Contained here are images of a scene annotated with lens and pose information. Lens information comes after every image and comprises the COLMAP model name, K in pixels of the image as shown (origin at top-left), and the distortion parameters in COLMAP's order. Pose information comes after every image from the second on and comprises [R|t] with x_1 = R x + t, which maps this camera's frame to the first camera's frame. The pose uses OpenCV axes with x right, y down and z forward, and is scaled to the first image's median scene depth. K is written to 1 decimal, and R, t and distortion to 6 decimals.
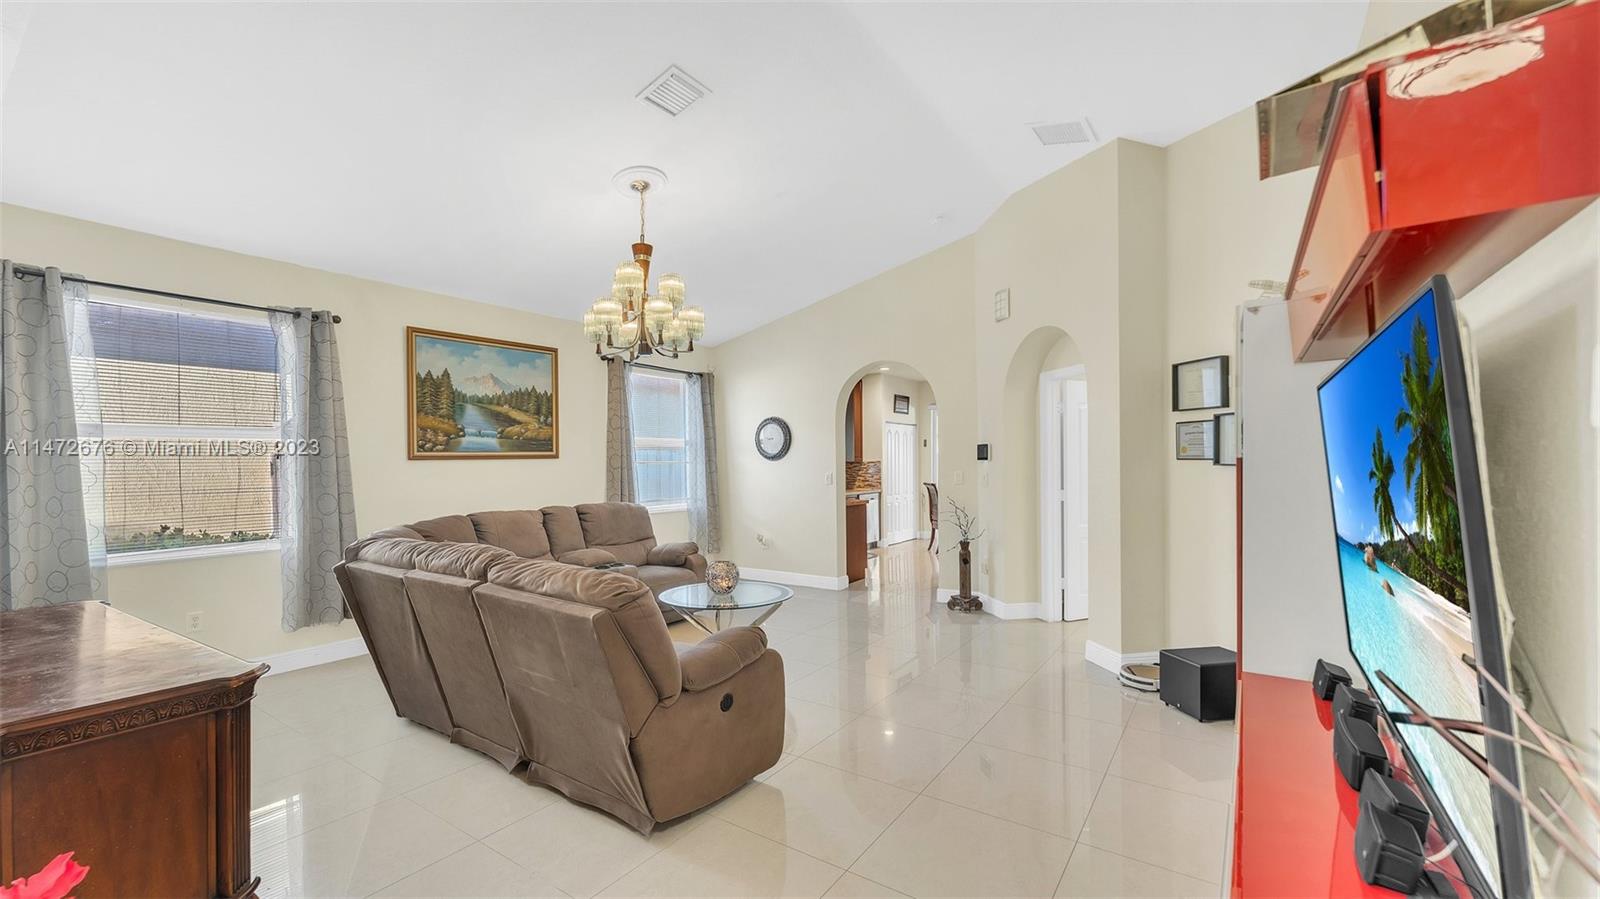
lens RADIAL K [[675.1, 0, 796.3], [0, 675.1, 464.8], [0, 0, 1]] dist [0.001088, 0.000068]
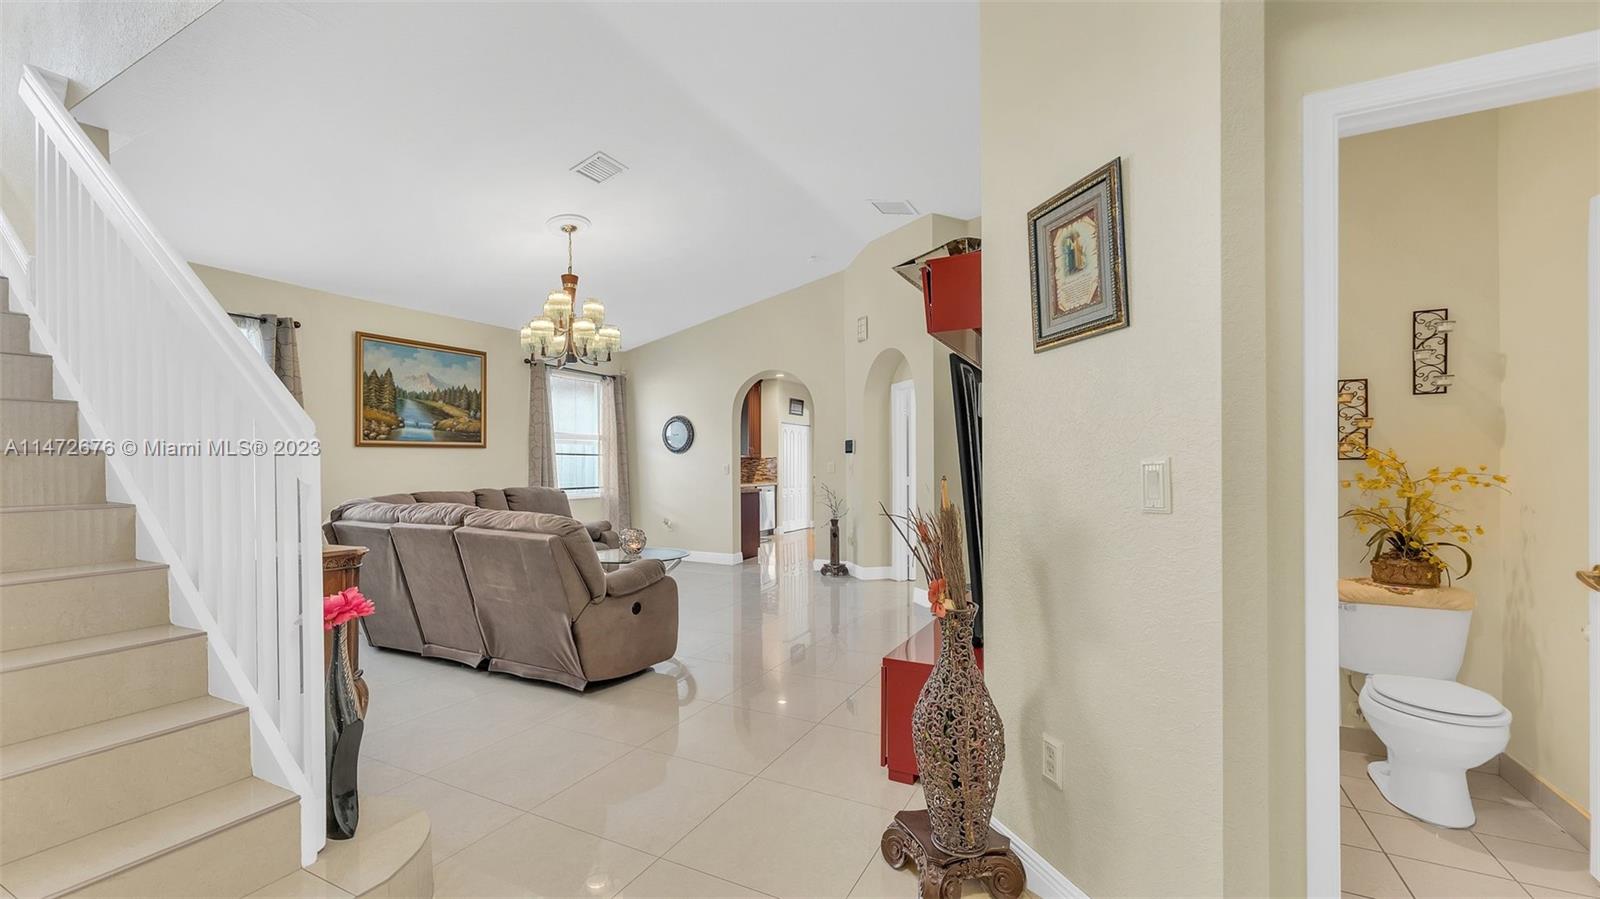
lens RADIAL K [[675.1, 0, 796.3], [0, 675.1, 464.8], [0, 0, 1]] dist [0.001088, 0.000068]
pose [[0.991456, 0.007485, 0.130225, 0.022475], [-0.007055, 0.999968, -0.003764, 0.022320], [-0.130249, 0.002813, 0.991477, -0.236937]]
